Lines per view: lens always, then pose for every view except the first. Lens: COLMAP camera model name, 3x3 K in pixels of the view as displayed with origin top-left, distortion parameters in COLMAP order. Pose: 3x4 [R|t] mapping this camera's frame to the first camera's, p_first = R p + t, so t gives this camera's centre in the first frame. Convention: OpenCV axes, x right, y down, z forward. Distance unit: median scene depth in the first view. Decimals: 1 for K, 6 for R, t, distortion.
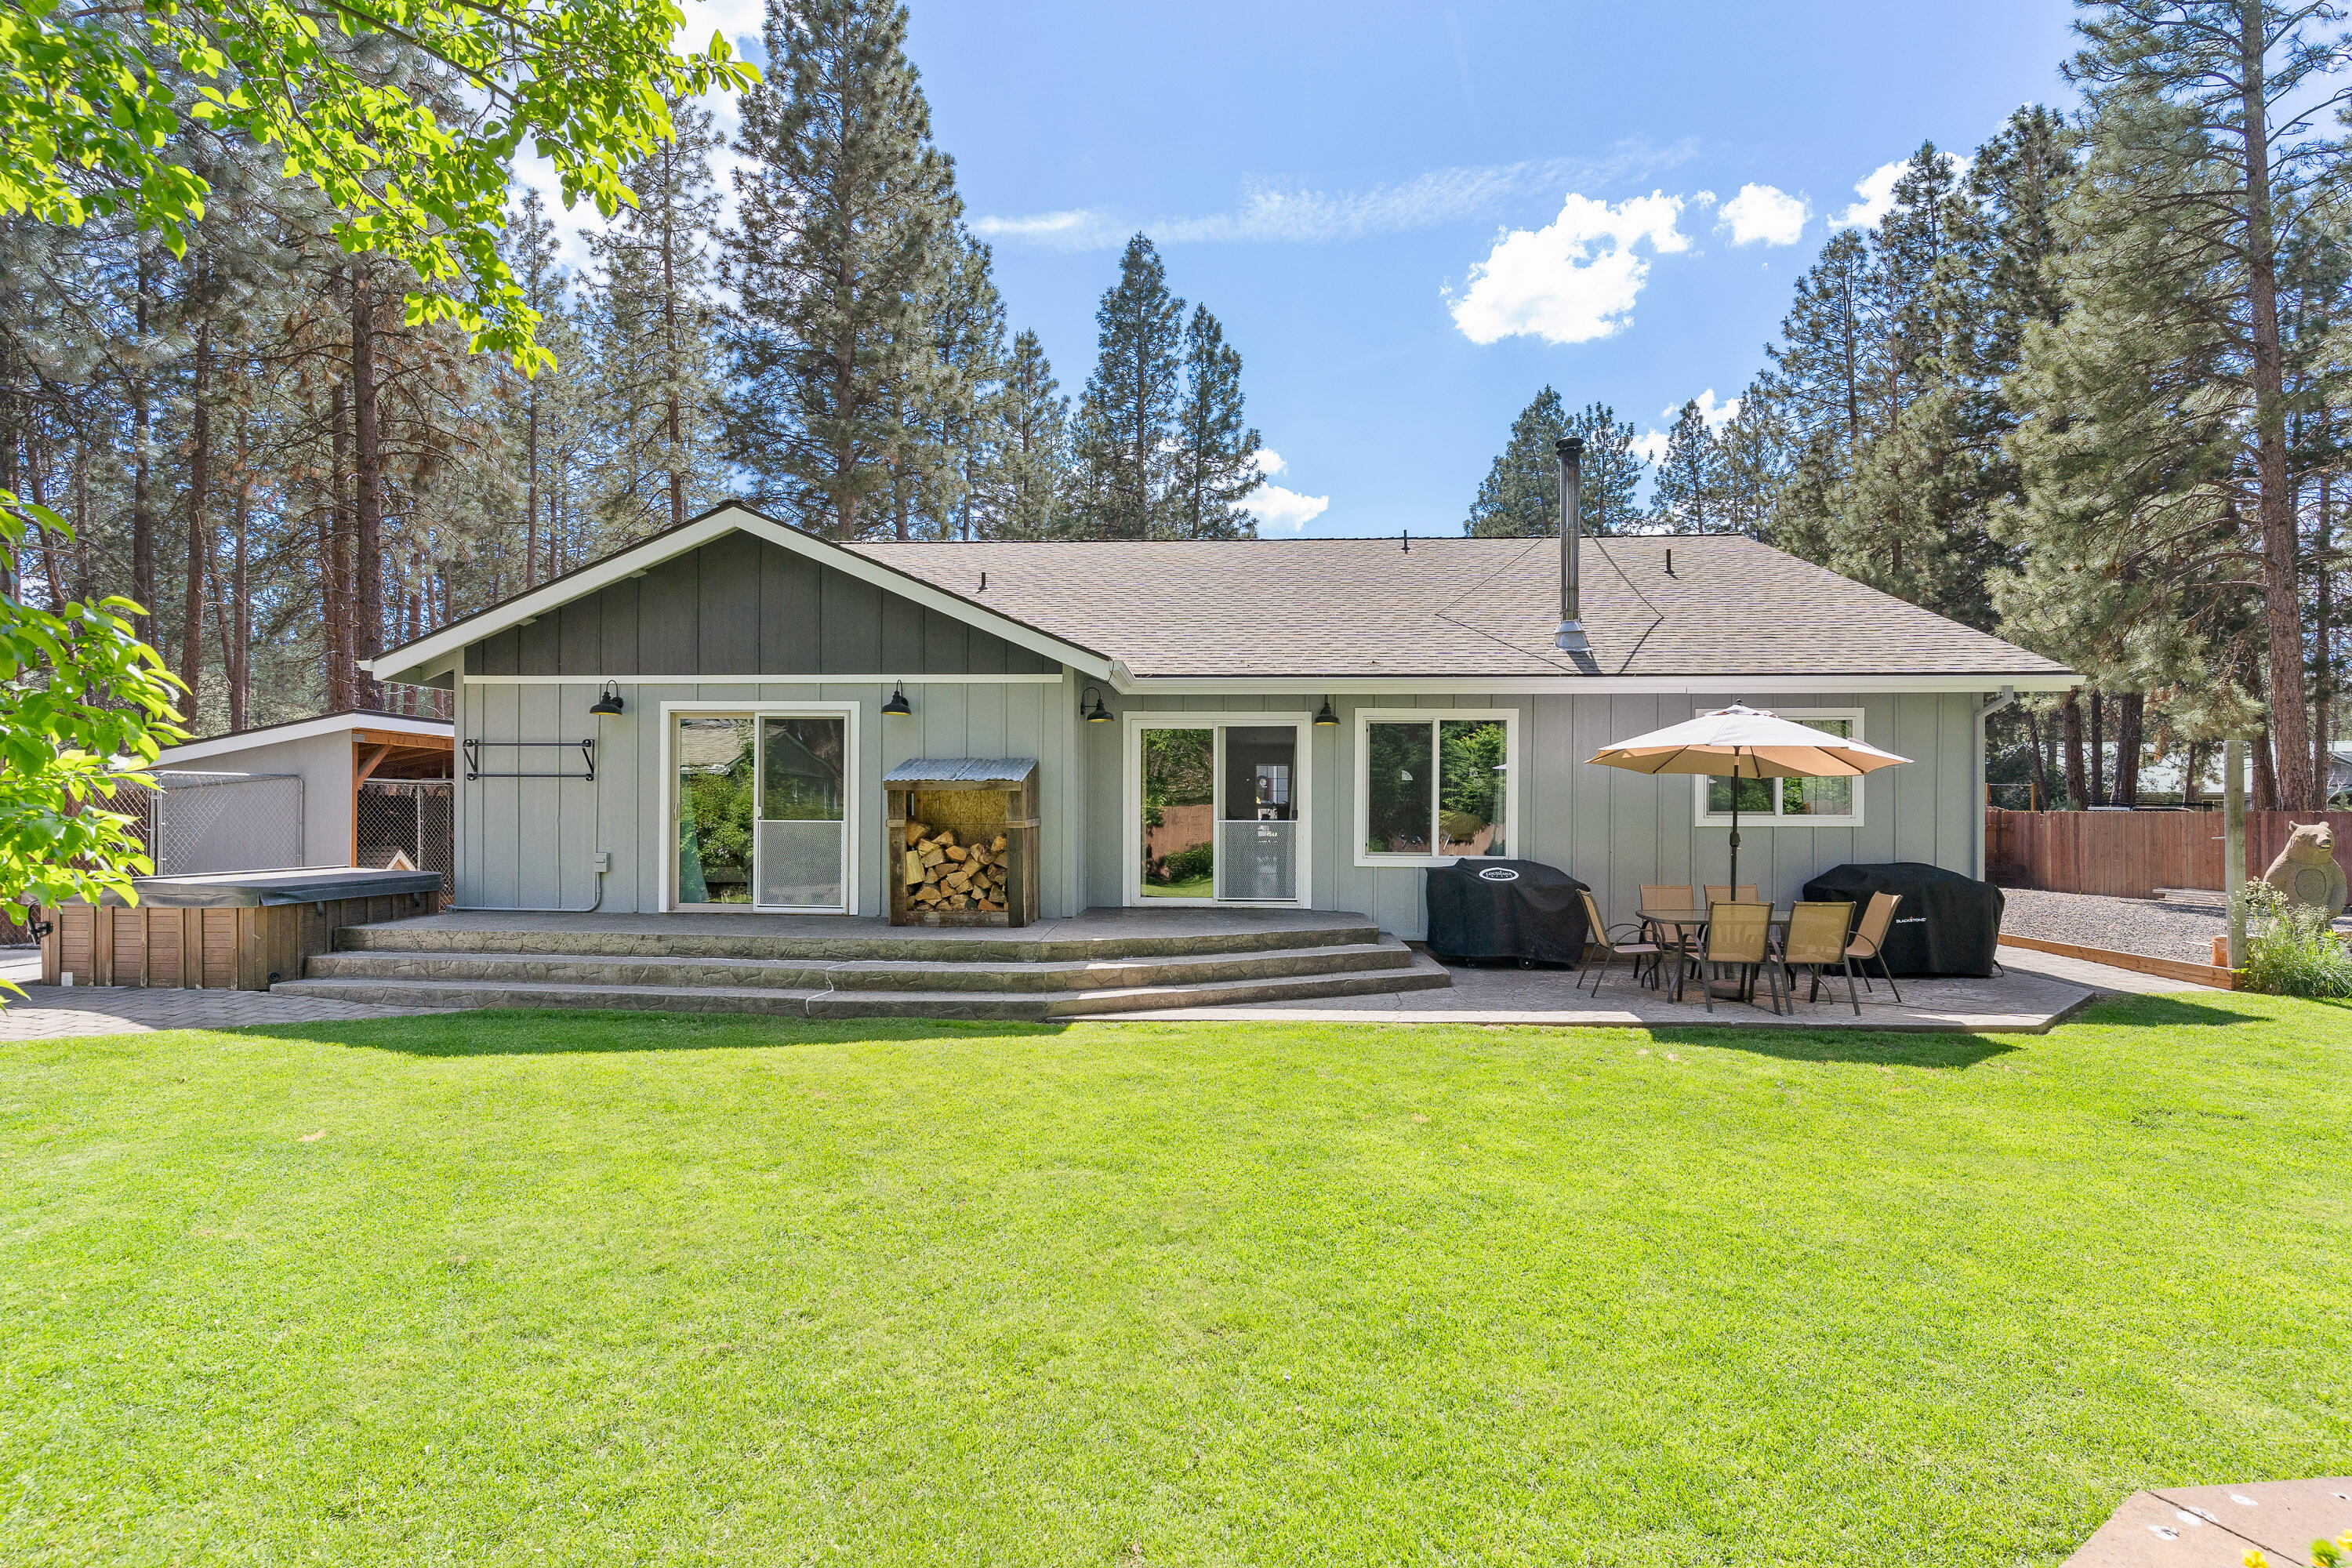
lens RADIAL K [[1126.1, 0, 1216.6], [0, 1126.1, 832.2], [0, 0, 1]] dist [0.000321, 0.000768]
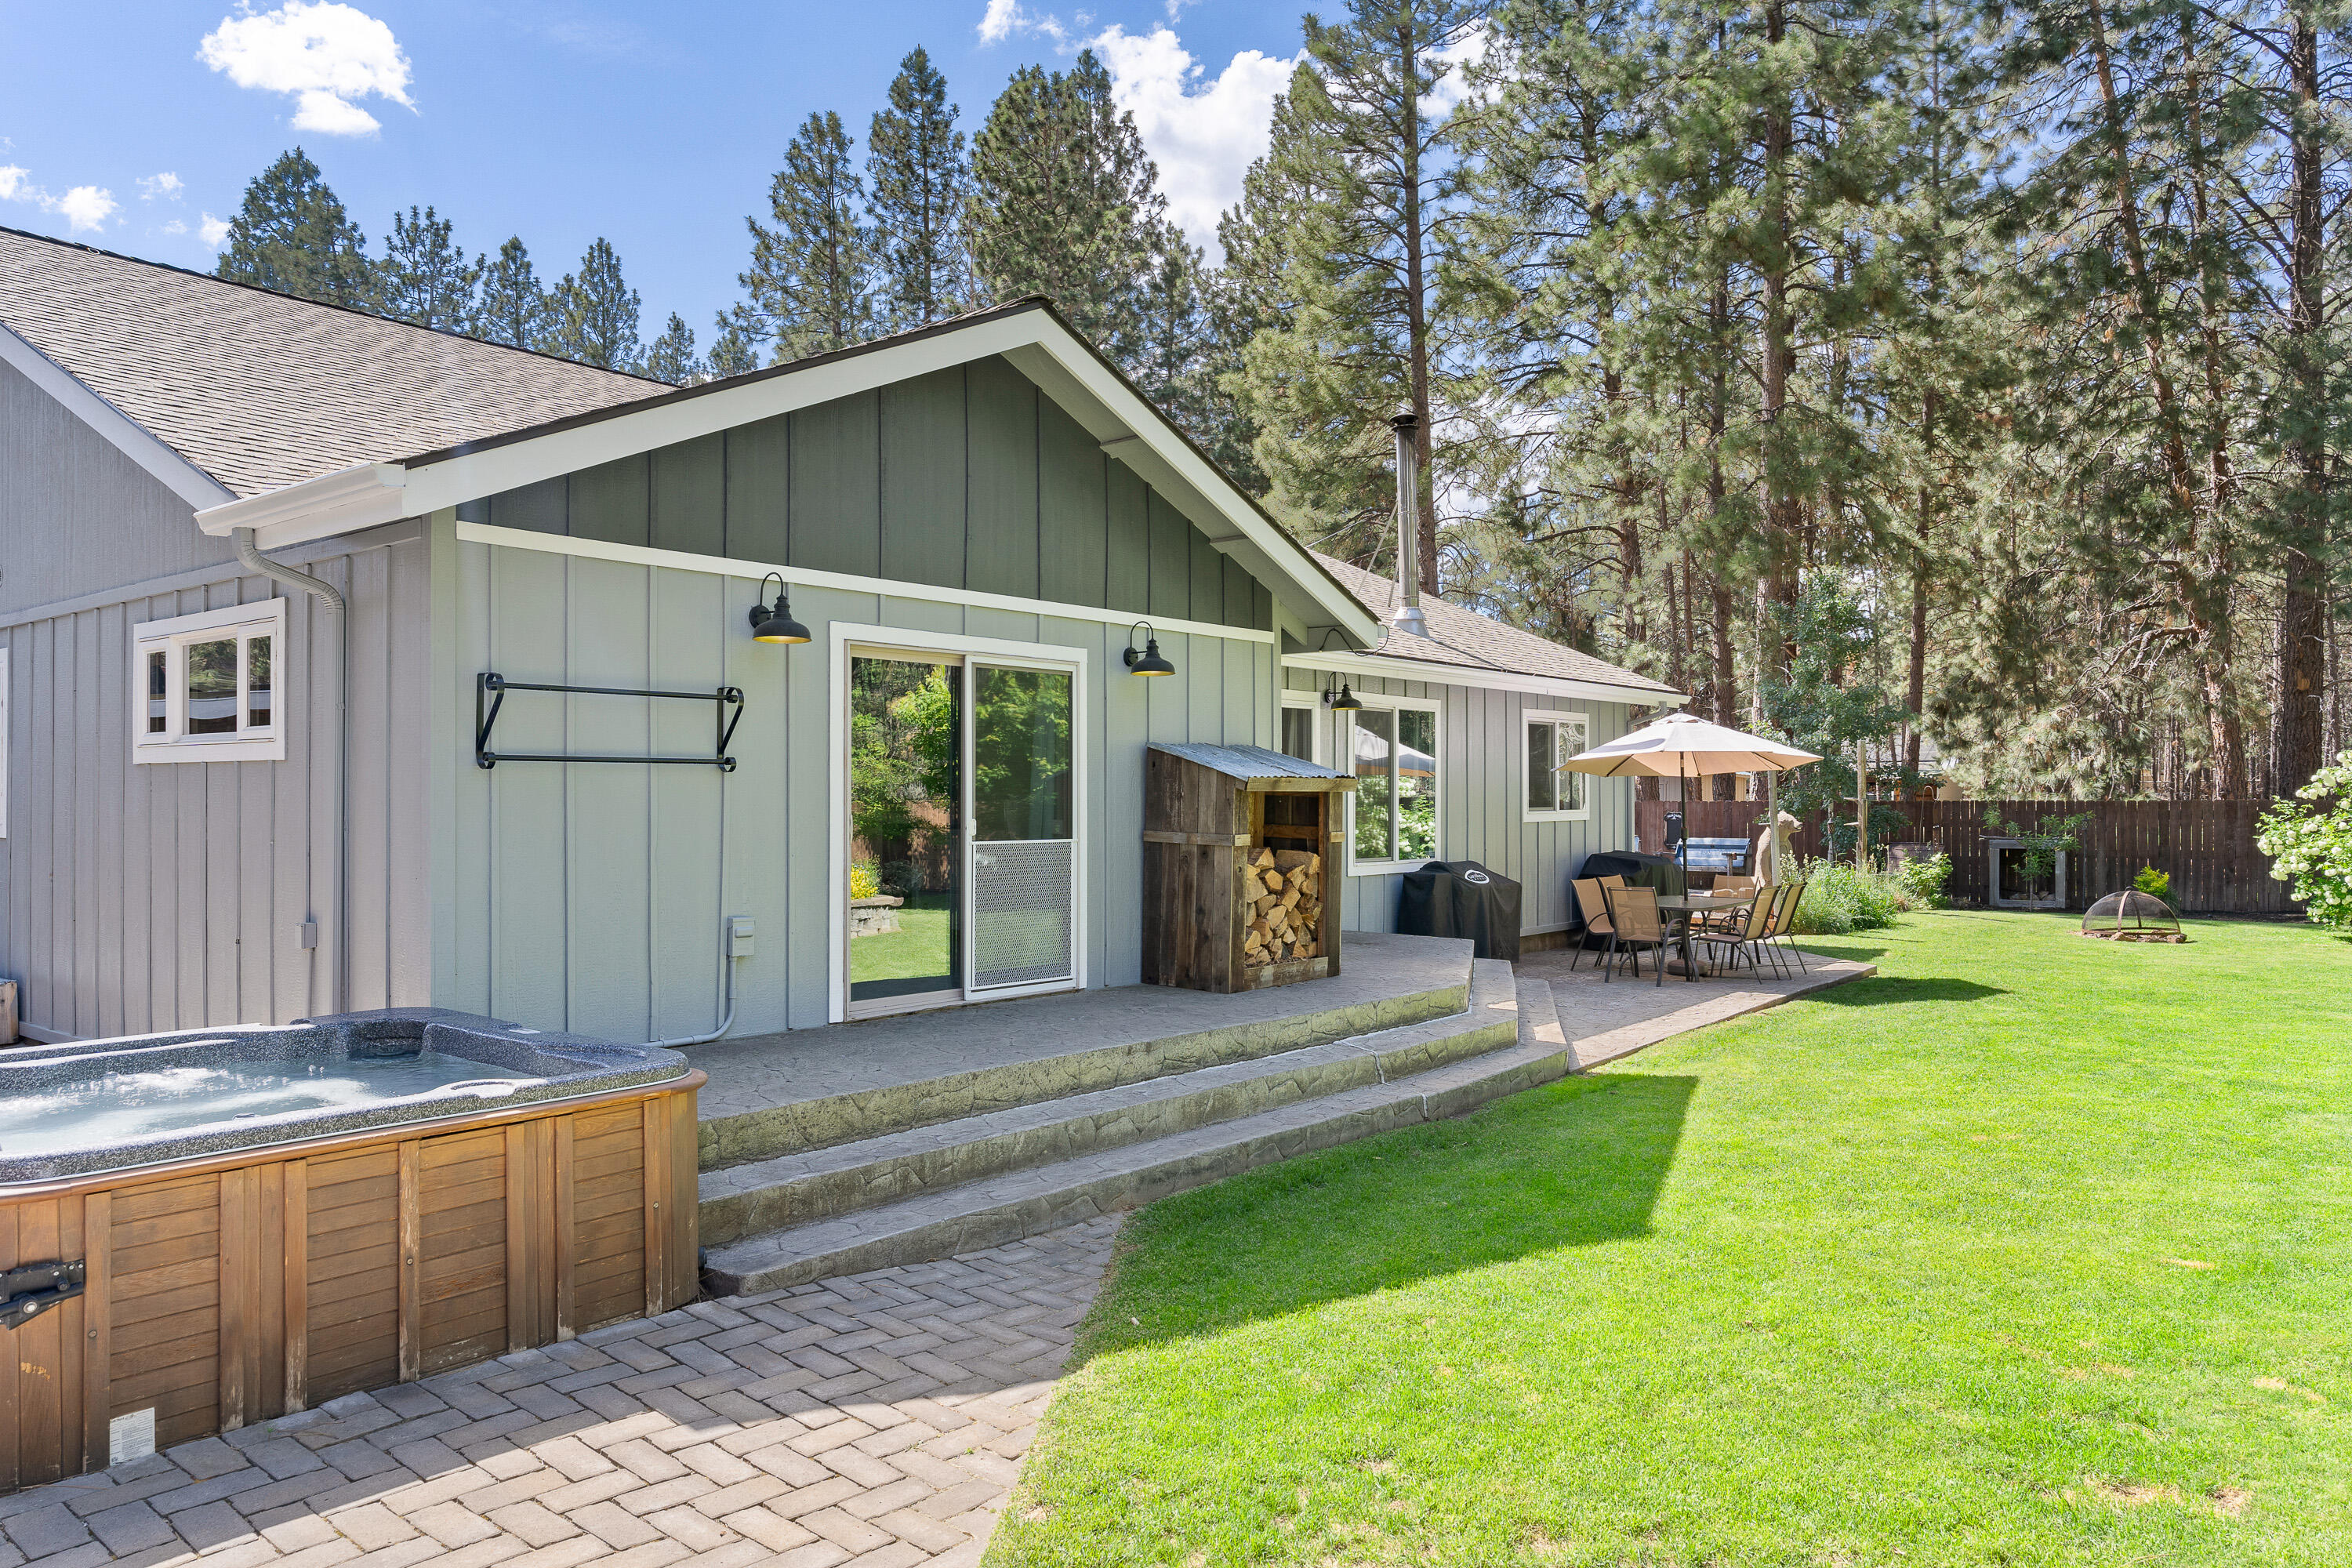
lens RADIAL K [[1562.7, 0, 1181.7], [0, 1562.7, 787.4], [0, 0, 1]] dist [-0.003181, -0.001258]
pose [[0.603607, -0.000705, 0.797282, -0.895962], [0.019291, 0.999720, -0.013721, -0.023525], [-0.797049, 0.023663, 0.603451, 0.395143]]
